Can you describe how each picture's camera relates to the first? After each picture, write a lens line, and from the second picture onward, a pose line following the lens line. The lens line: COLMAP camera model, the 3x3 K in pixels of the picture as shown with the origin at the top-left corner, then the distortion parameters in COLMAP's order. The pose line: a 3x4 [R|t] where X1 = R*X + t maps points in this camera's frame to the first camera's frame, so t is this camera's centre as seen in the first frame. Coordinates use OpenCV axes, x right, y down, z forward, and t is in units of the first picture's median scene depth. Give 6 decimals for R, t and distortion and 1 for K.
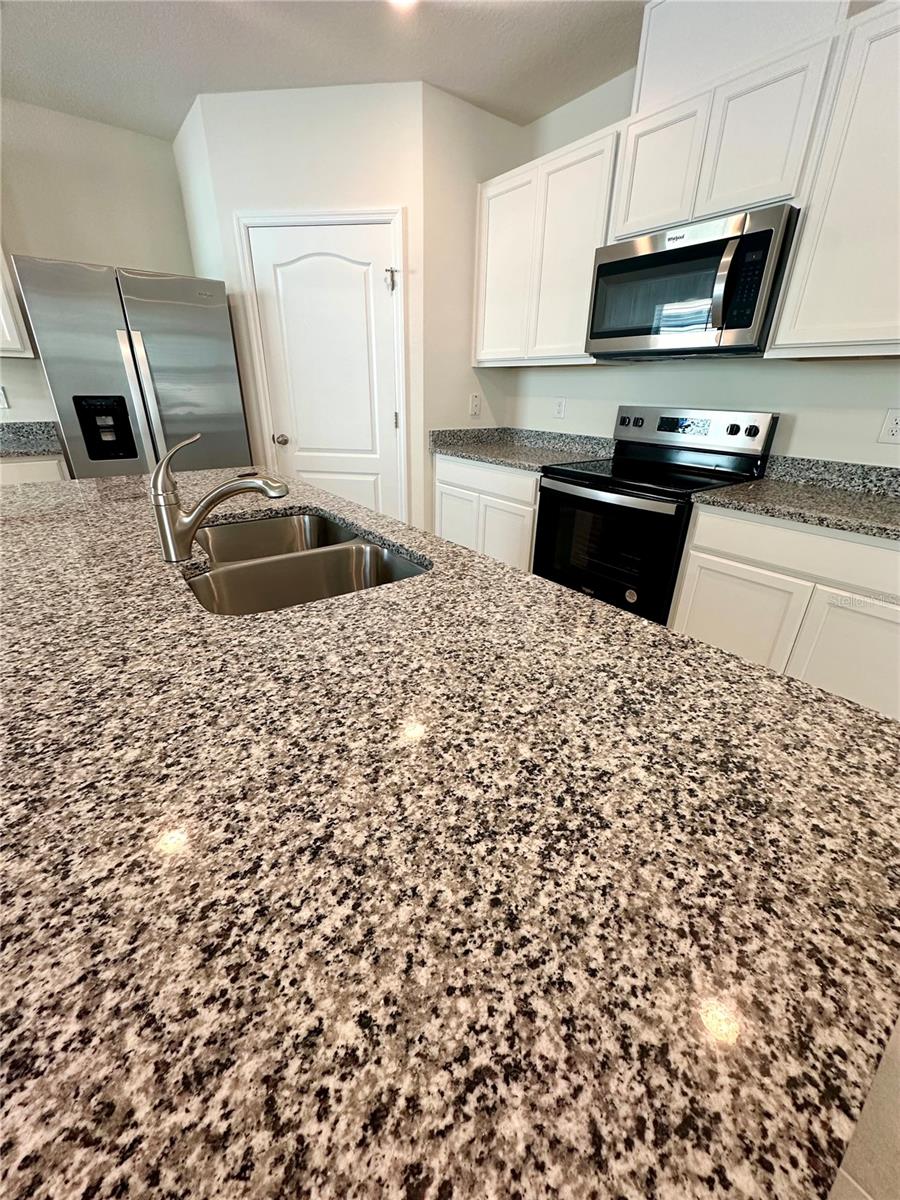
lens RADIAL K [[478.9, 0, 451.9], [0, 478.9, 599.5], [0, 0, 1]] dist [-0.003985, 0.000709]
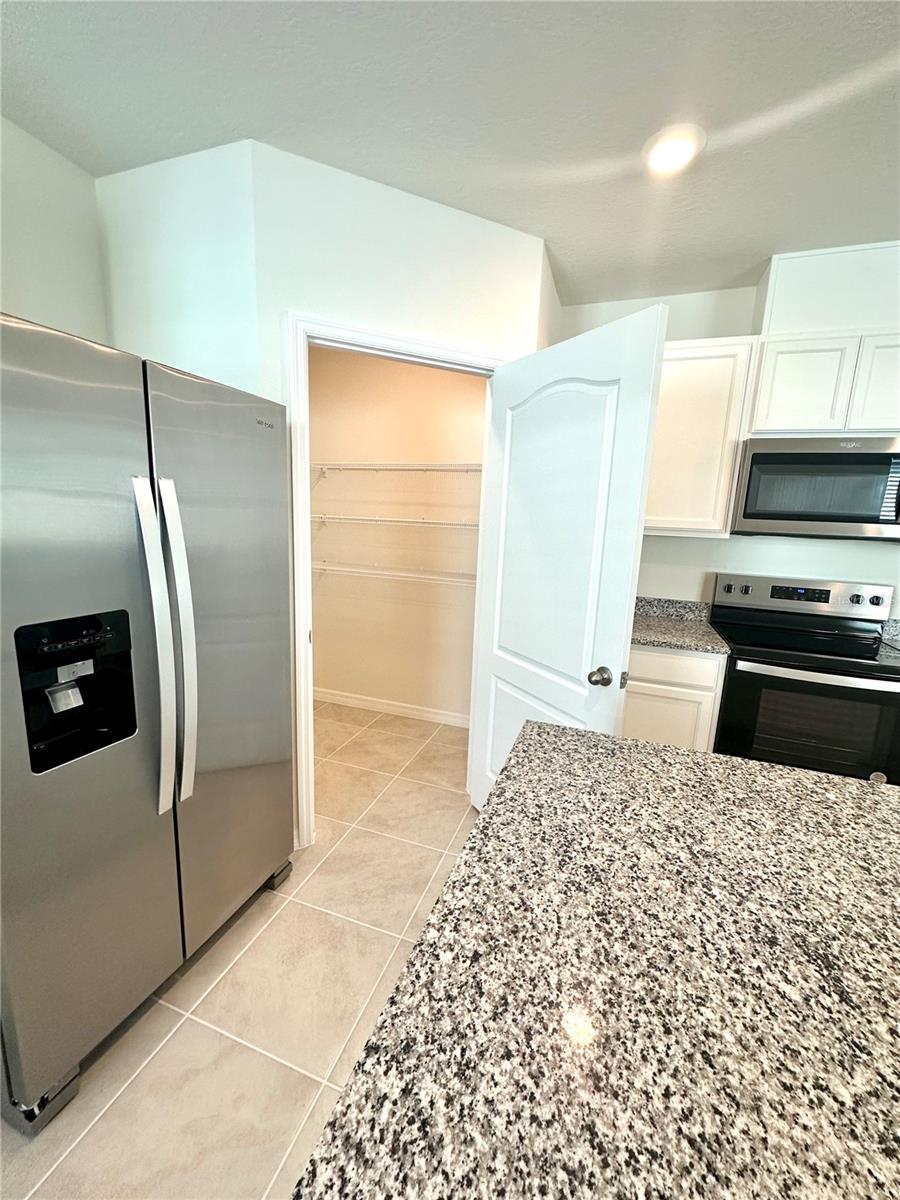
lens RADIAL K [[478.9, 0, 451.9], [0, 478.9, 603.2], [0, 0, 1]] dist [-0.003985, 0.000709]
pose [[0.839554, -0.082306, 0.537005, -0.666958], [0.196336, 0.967618, -0.158645, -0.294996], [-0.506558, 0.238625, 0.828527, 0.463879]]
